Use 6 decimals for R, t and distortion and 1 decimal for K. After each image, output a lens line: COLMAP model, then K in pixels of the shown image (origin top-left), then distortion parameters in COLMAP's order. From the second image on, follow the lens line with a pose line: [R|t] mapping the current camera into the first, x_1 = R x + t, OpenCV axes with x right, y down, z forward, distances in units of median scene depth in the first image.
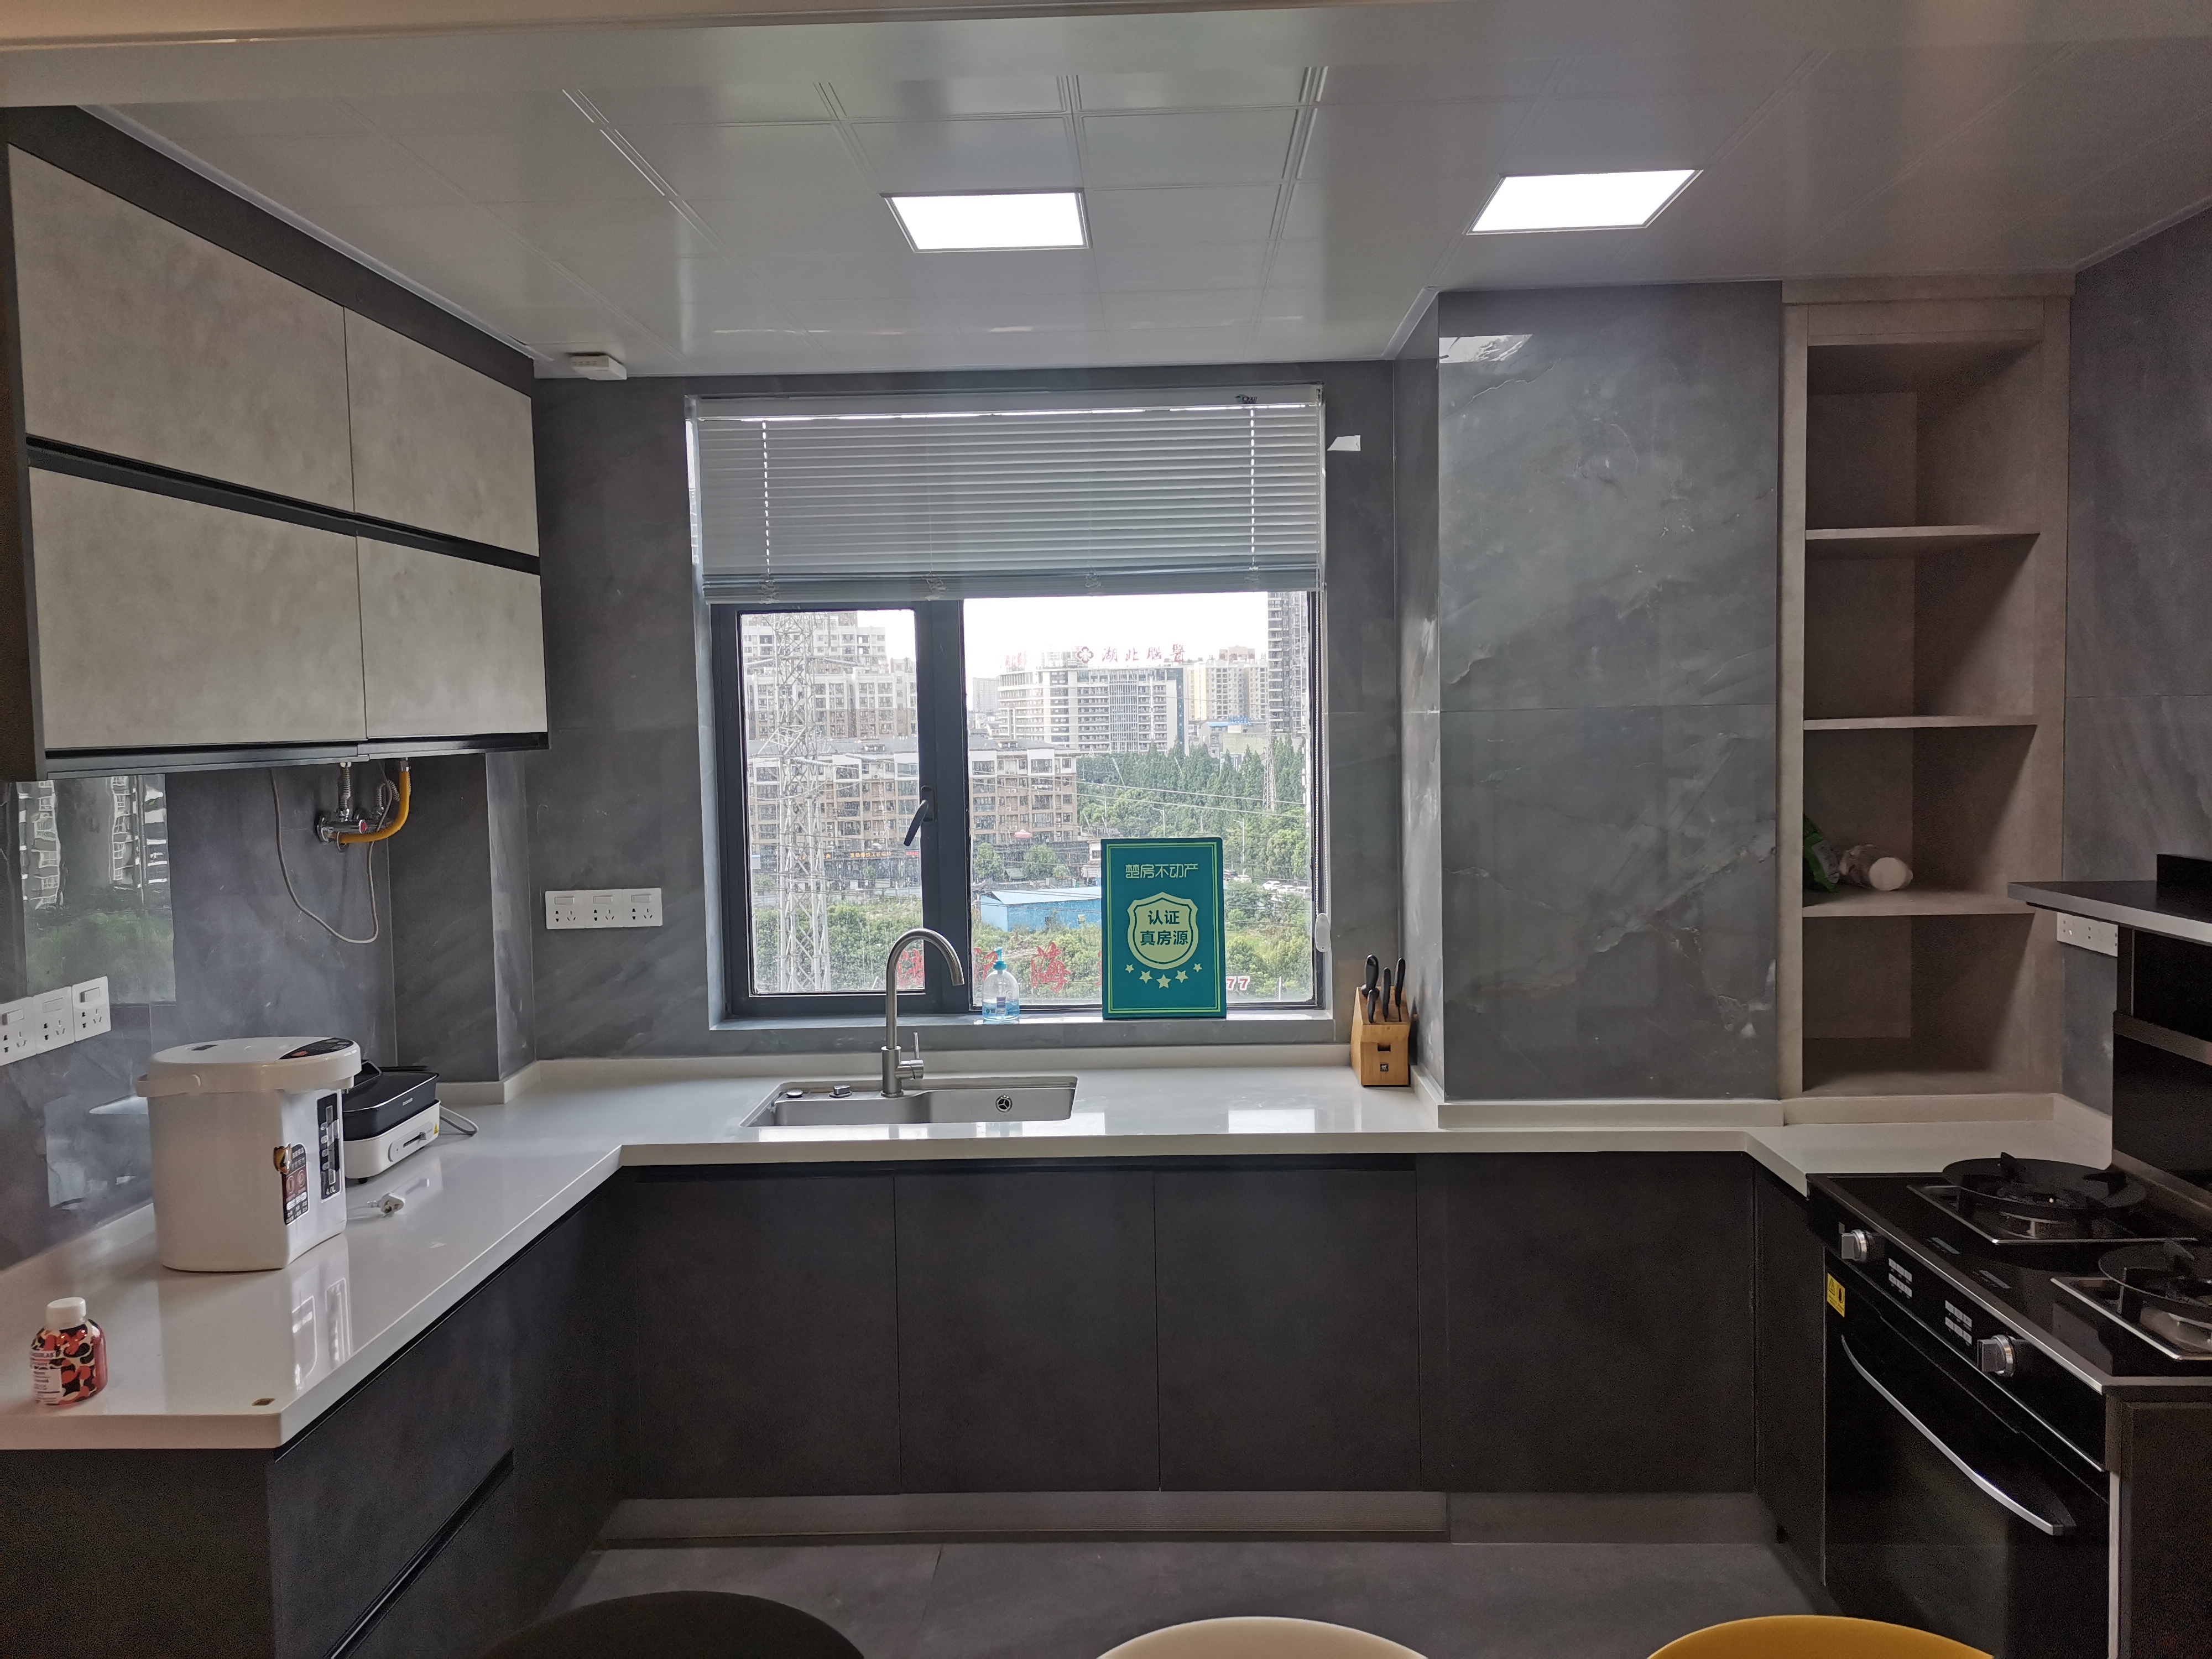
lens RADIAL K [[1659.4, 0, 1112.5], [0, 1659.4, 811.4], [0, 0, 1]] dist [0.064851, -0.046628]
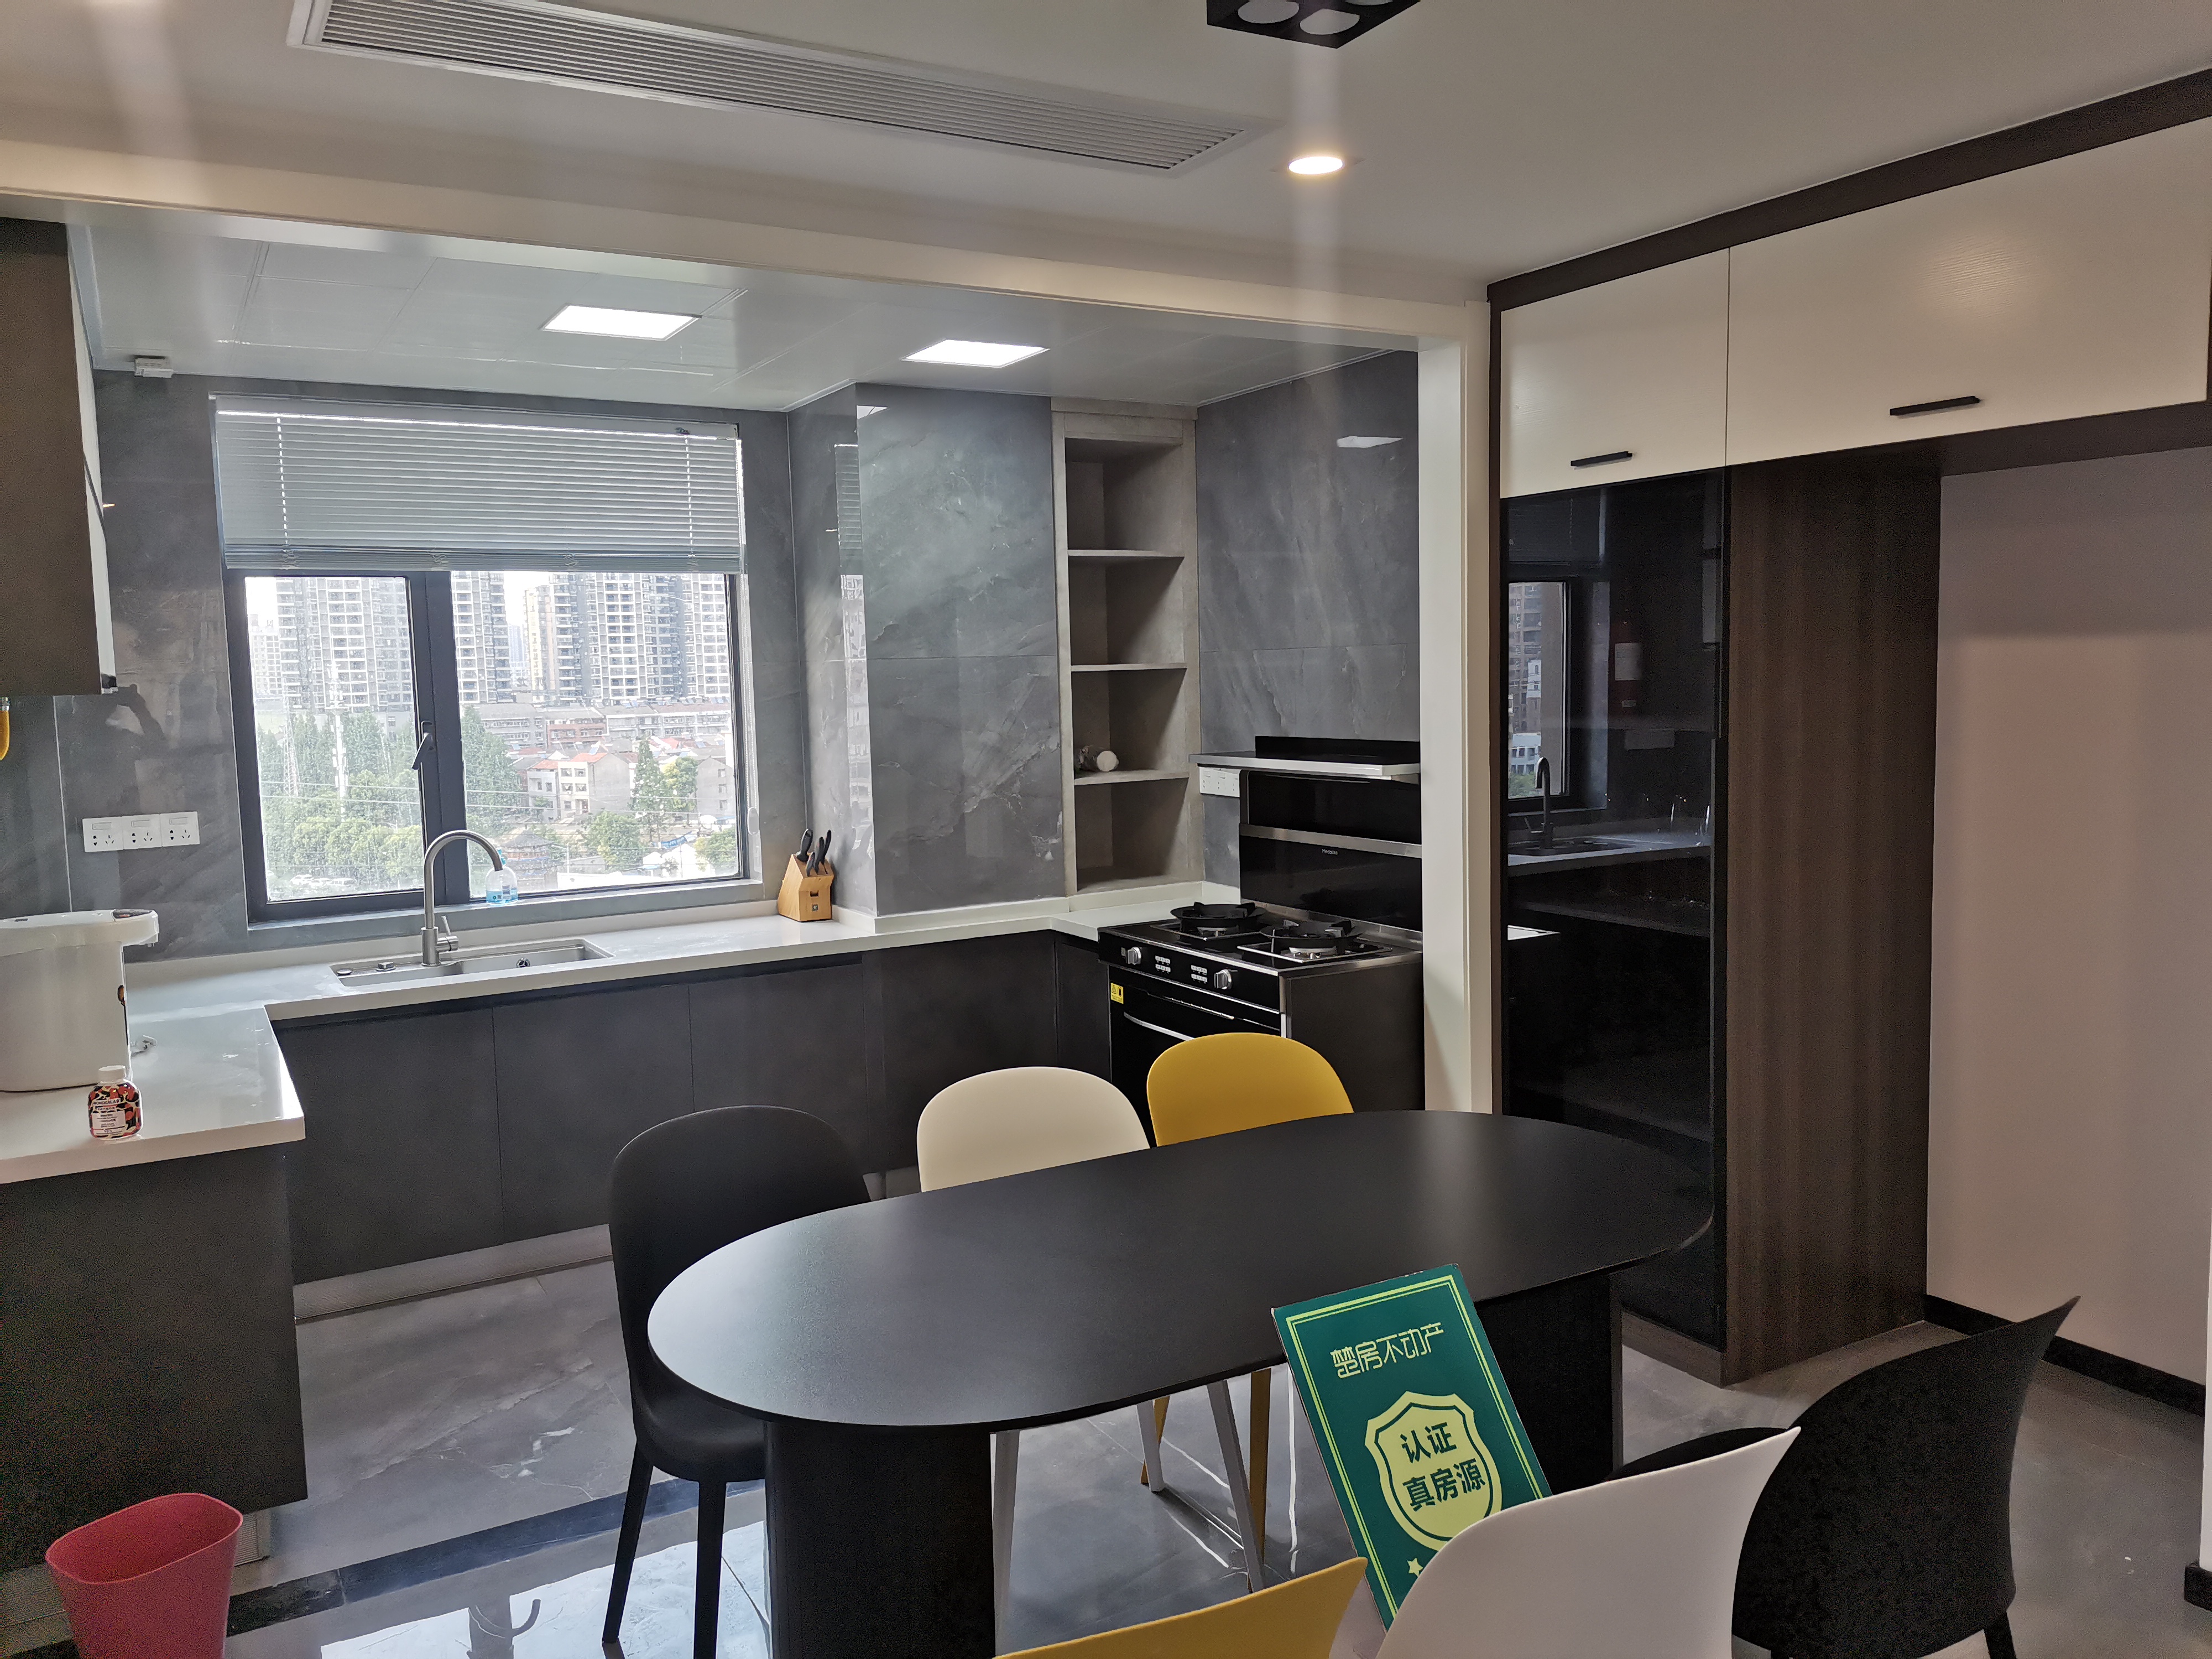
lens RADIAL K [[1659.4, 0, 1116.7], [0, 1659.4, 819.2], [0, 0, 1]] dist [0.064851, -0.046628]
pose [[0.849205, -0.049386, 0.525749, -0.371769], [0.038689, 0.998760, 0.031326, 0.042294], [-0.526644, -0.006261, 0.850063, -0.368072]]
